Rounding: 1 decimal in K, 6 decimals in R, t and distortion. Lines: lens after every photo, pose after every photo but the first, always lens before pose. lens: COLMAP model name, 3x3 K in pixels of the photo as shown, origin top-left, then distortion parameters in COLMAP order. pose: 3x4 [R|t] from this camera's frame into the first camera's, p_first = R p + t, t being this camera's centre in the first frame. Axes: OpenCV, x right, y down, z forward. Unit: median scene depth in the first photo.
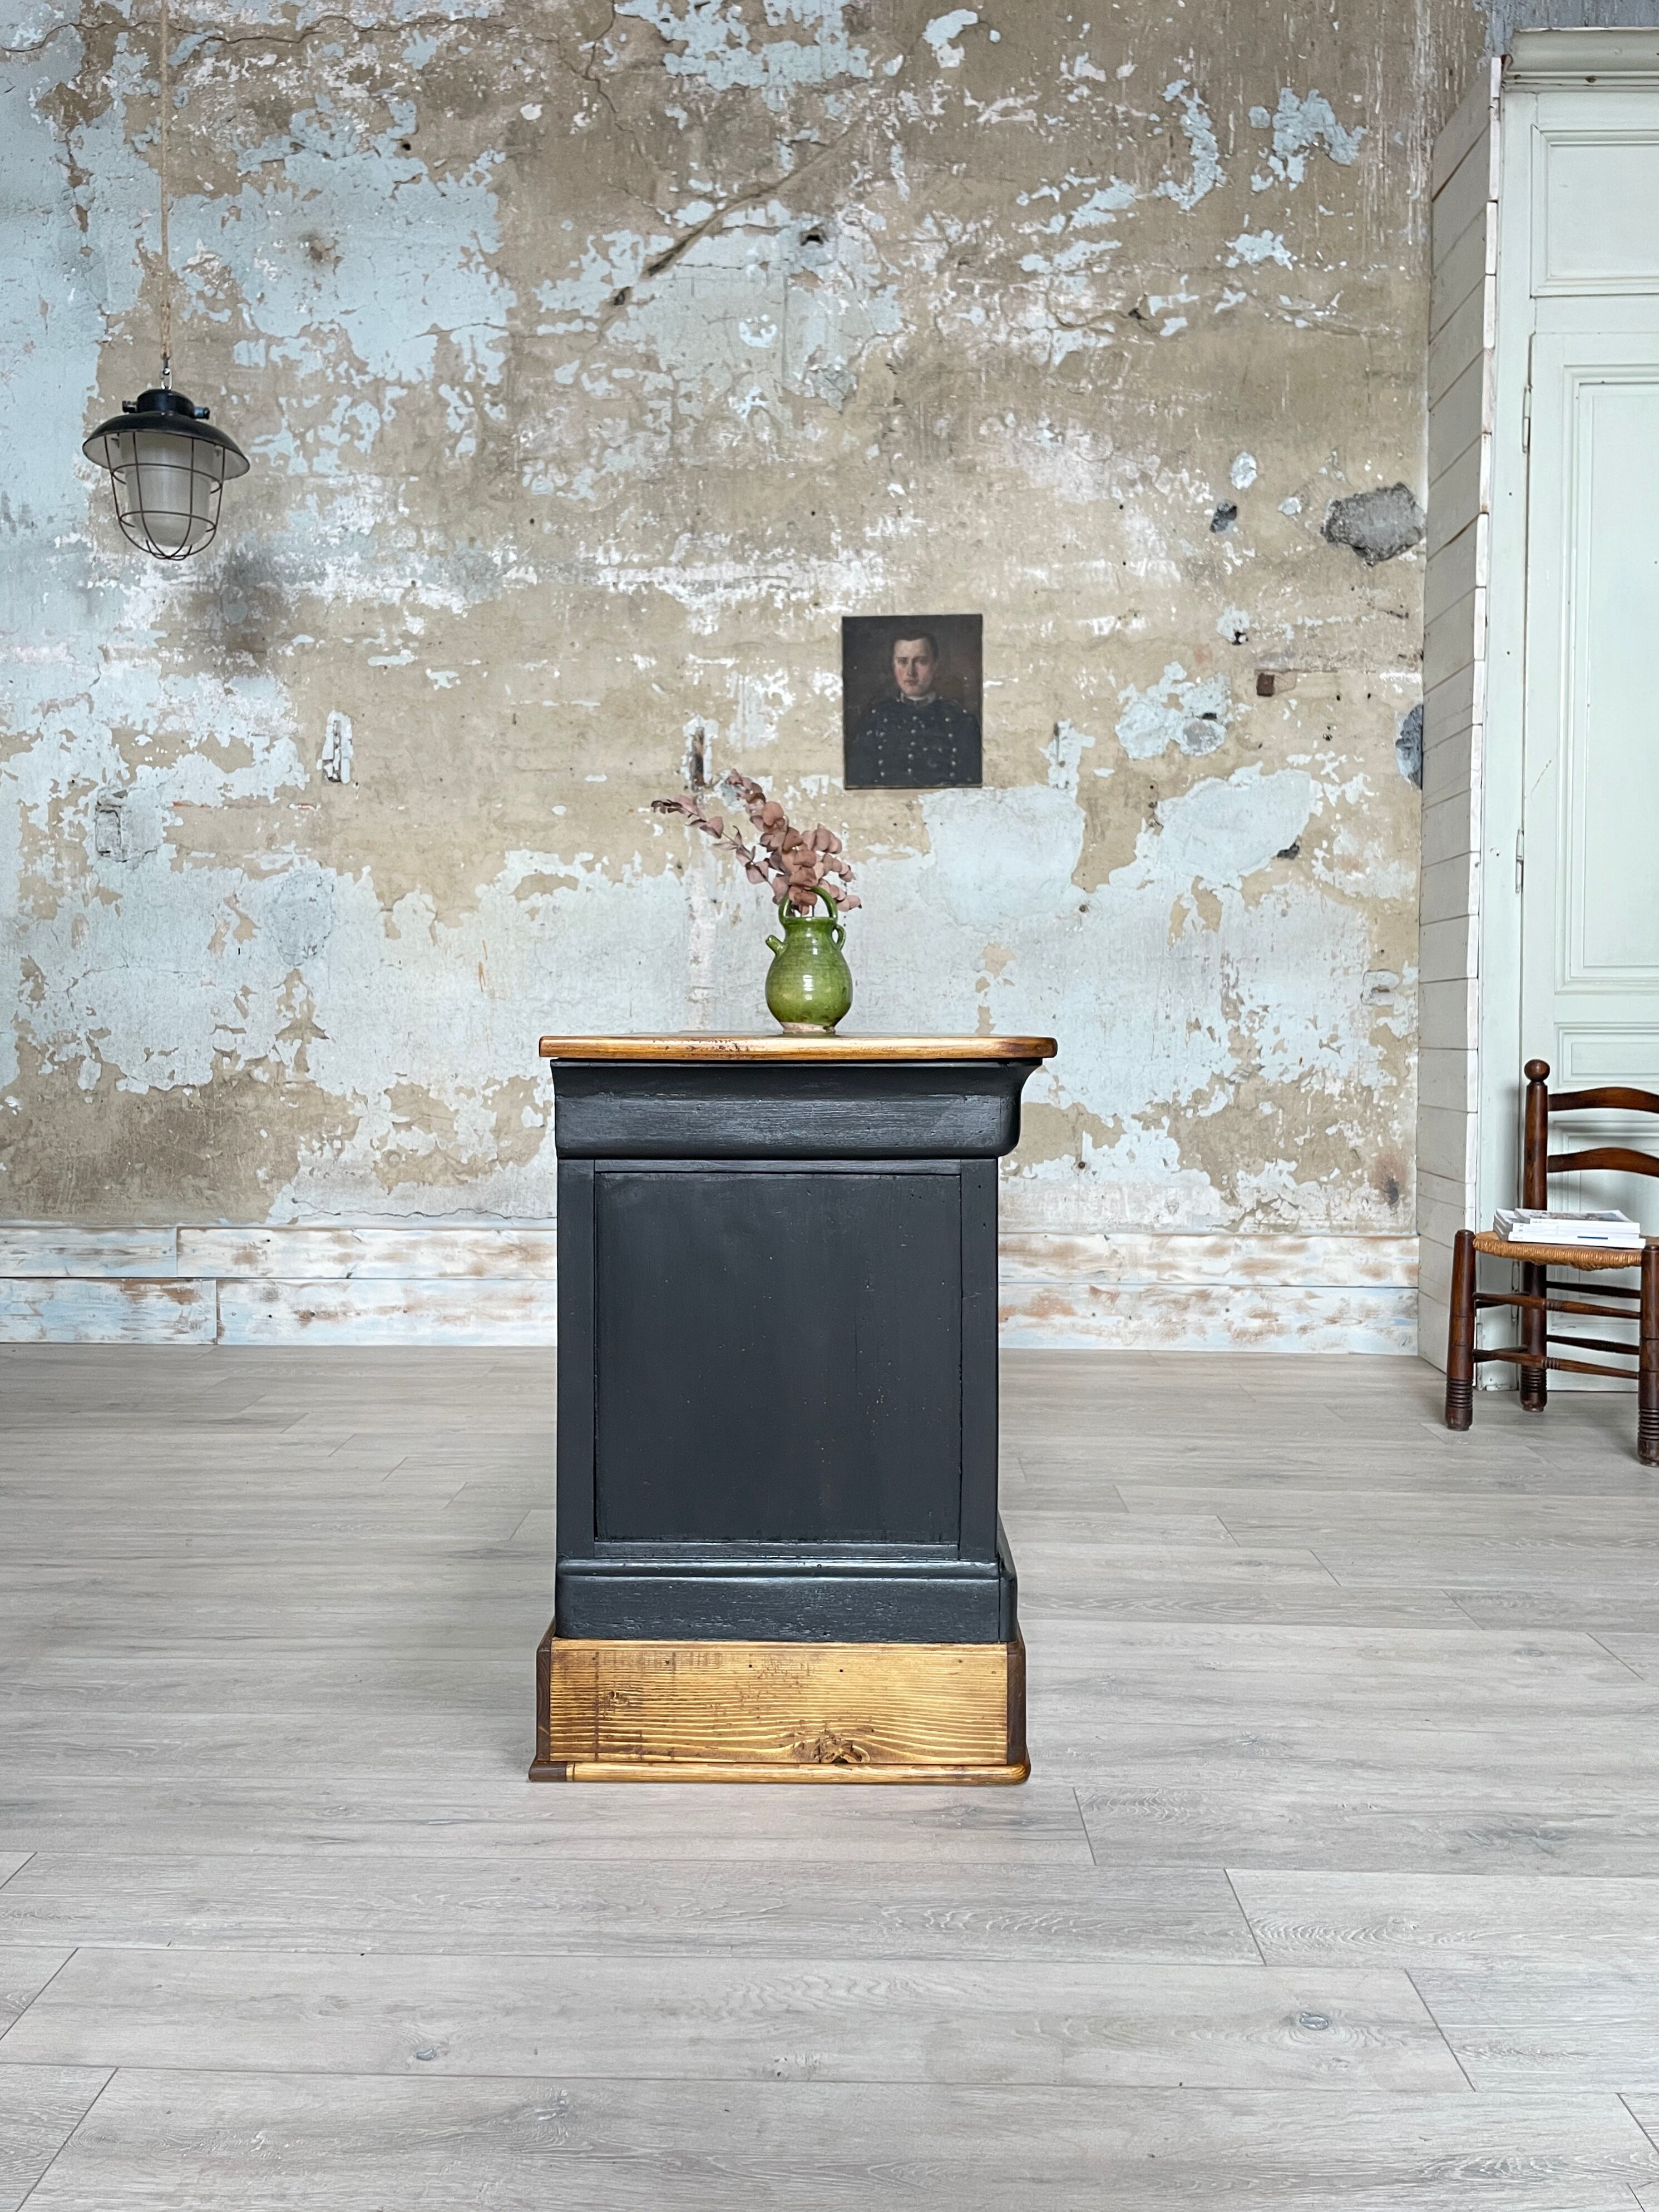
lens RADIAL K [[1740.6, 0, 828.3], [0, 1740.6, 1102.3], [0, 0, 1]] dist [0.085770, -0.113251]
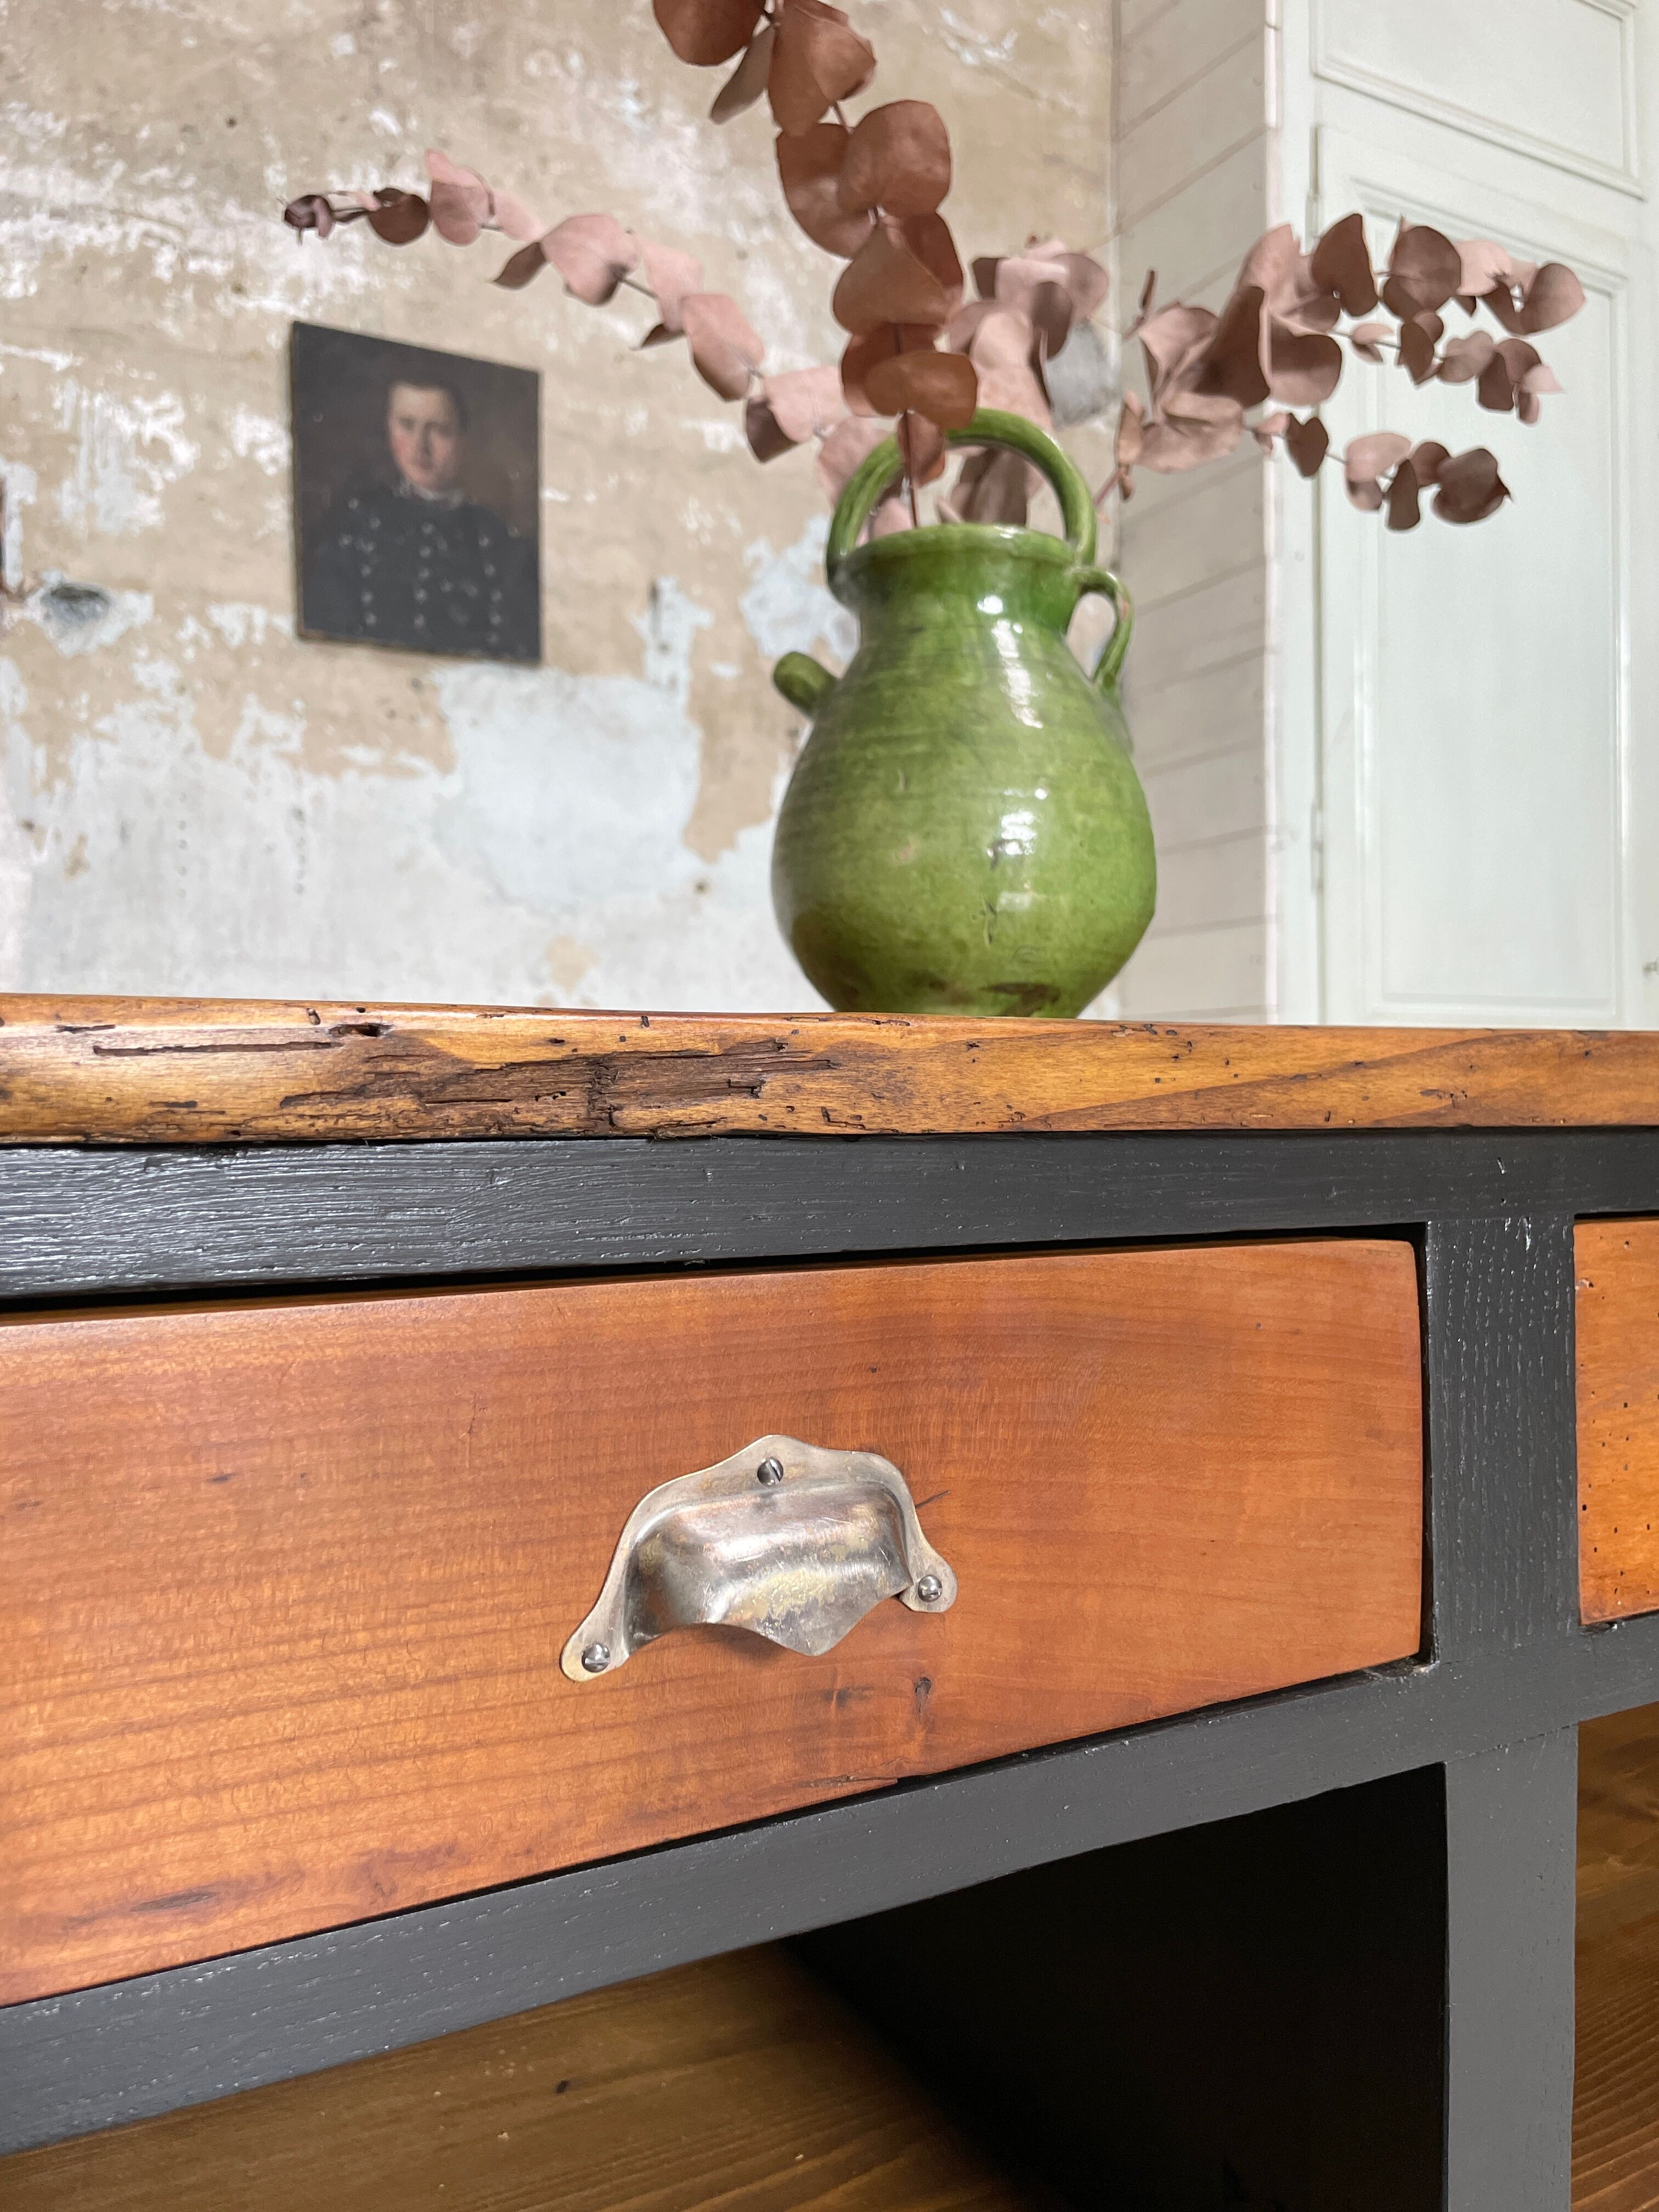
lens RADIAL K [[1712.9, 0, 836.6], [0, 1712.9, 1085.2], [0, 0, 1]] dist [0.083548, -0.108904]
pose [[0.853984, -0.000398, 0.520299, -0.127347], [0.025337, 0.998845, -0.040822, -0.015353], [-0.519682, 0.048044, 0.853008, 0.464259]]
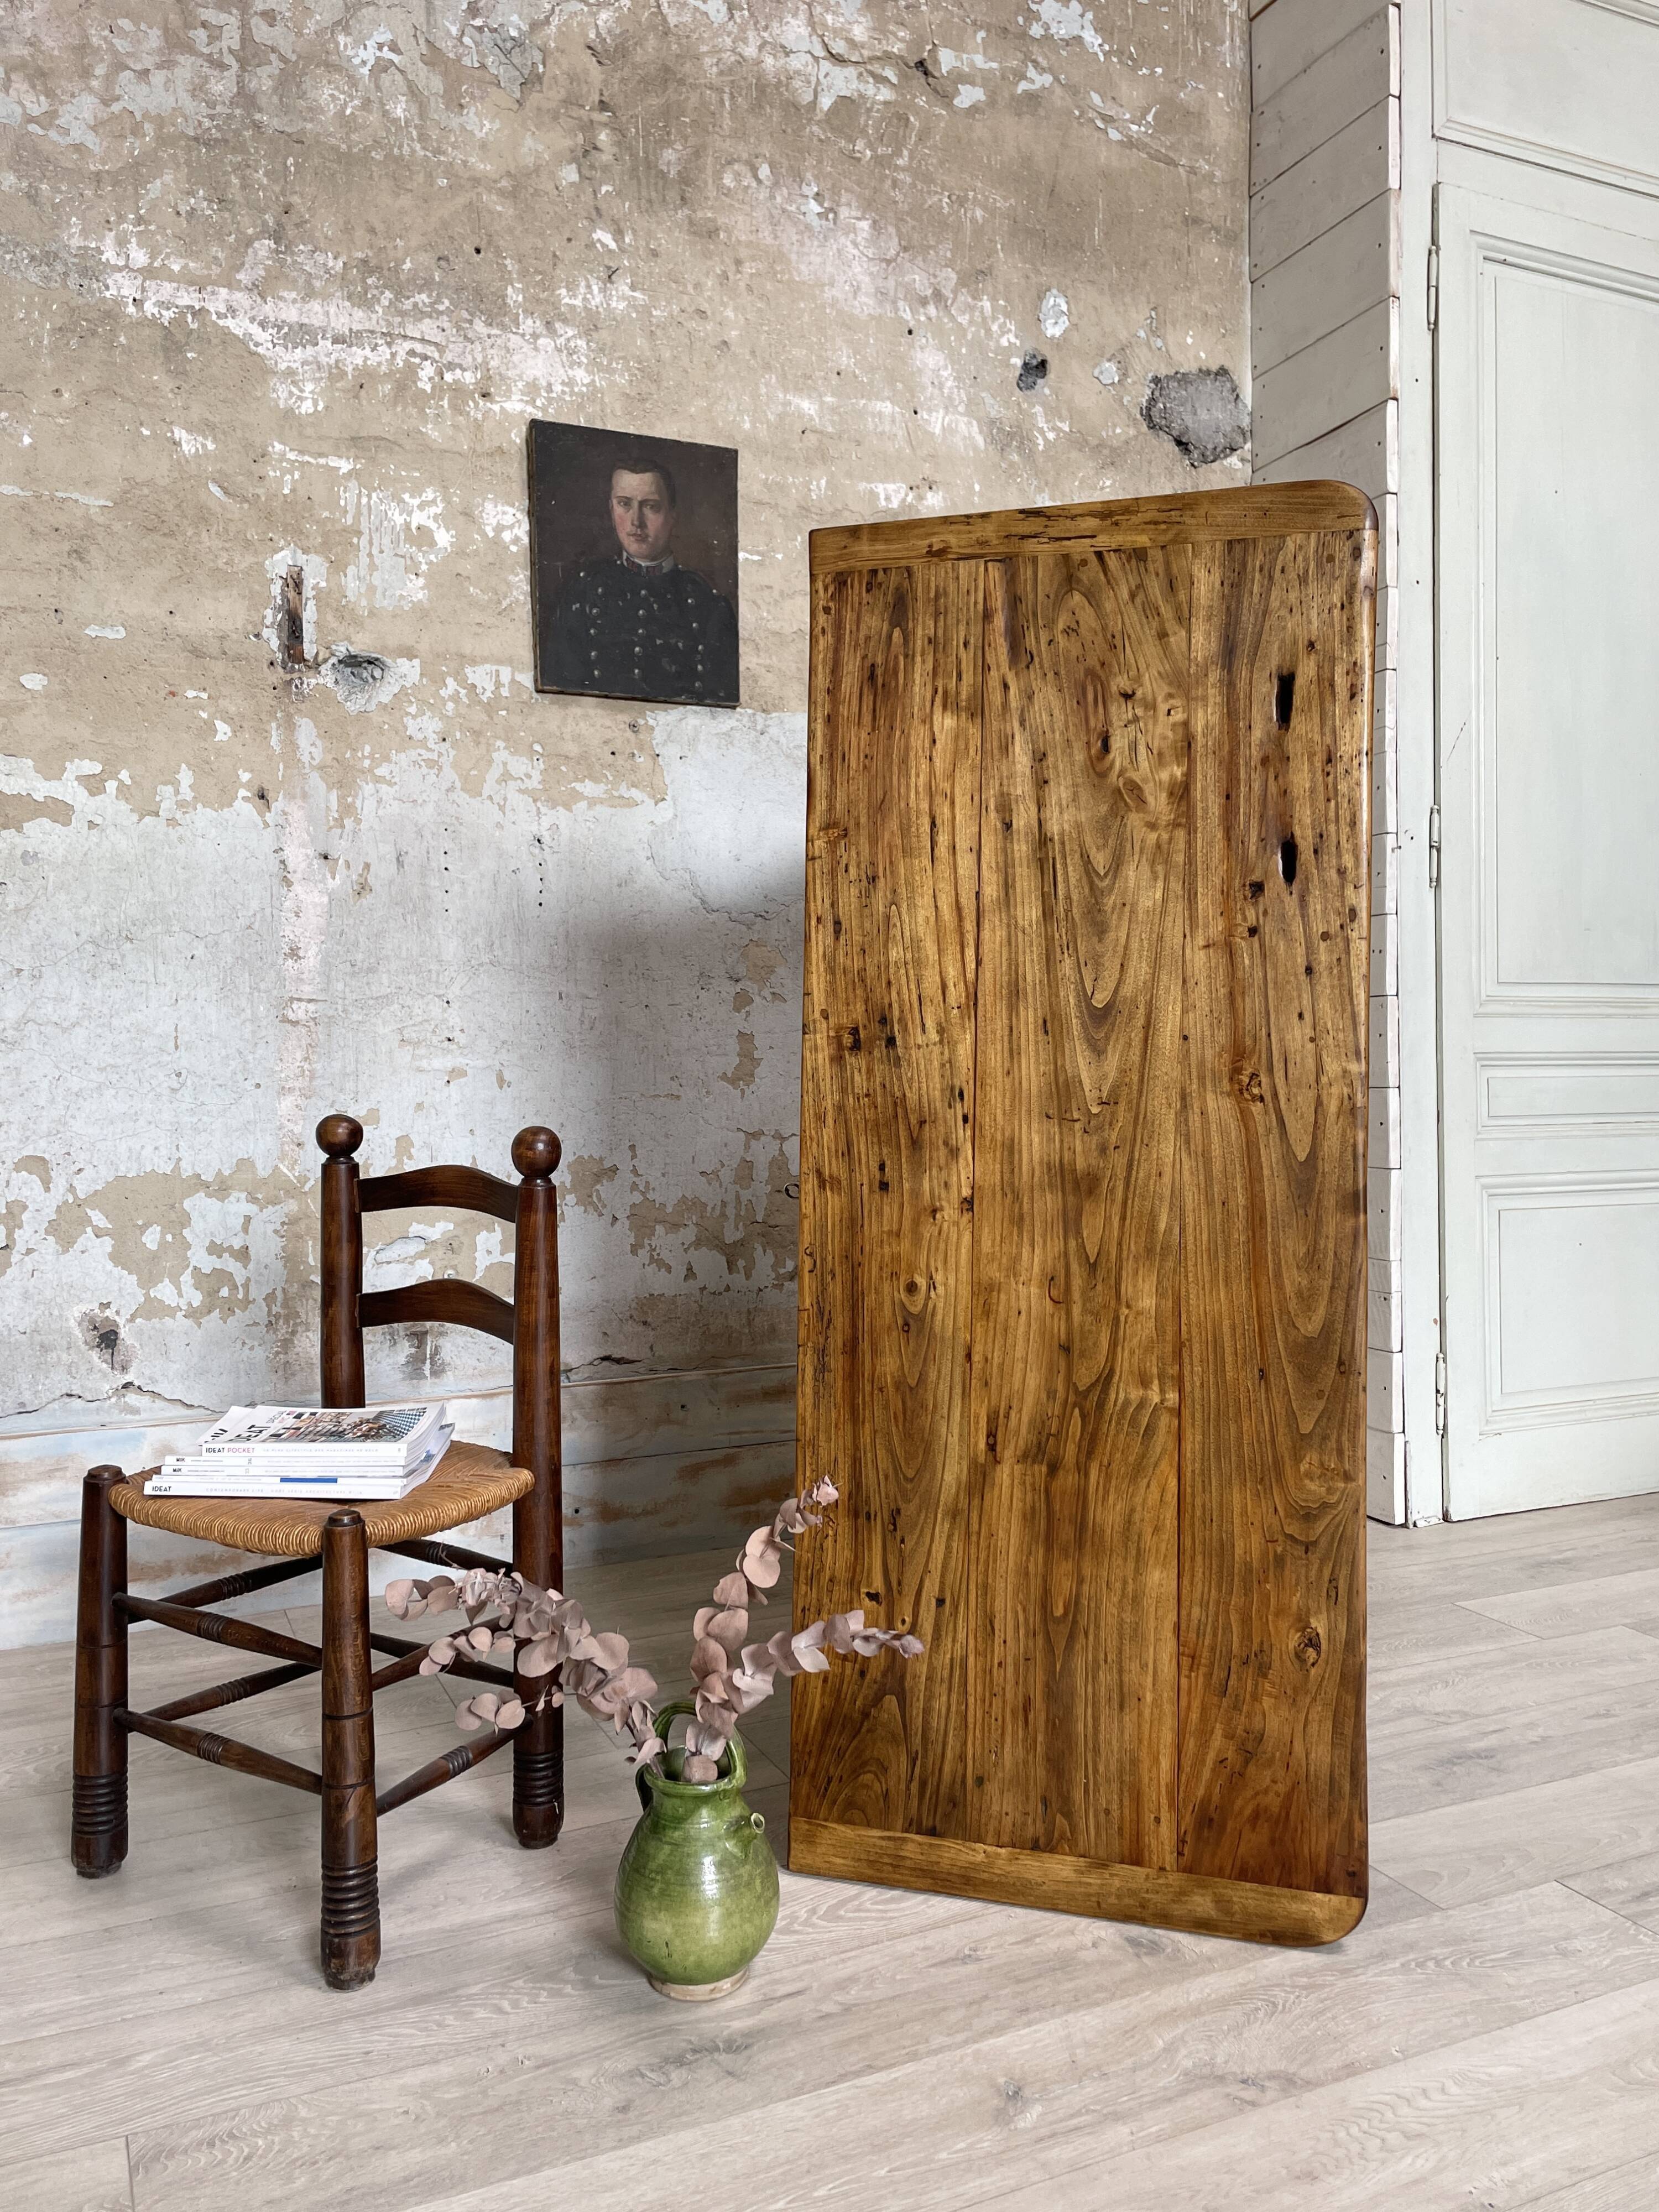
lens RADIAL K [[1712.9, 0, 849.4], [0, 1712.9, 1094.8], [0, 0, 1]] dist [0.083548, -0.108904]
pose [[0.893622, -0.014838, 0.448574, -0.173575], [0.026815, 0.999433, -0.020361, -0.016492], [-0.448018, 0.030224, 0.893514, 0.392032]]
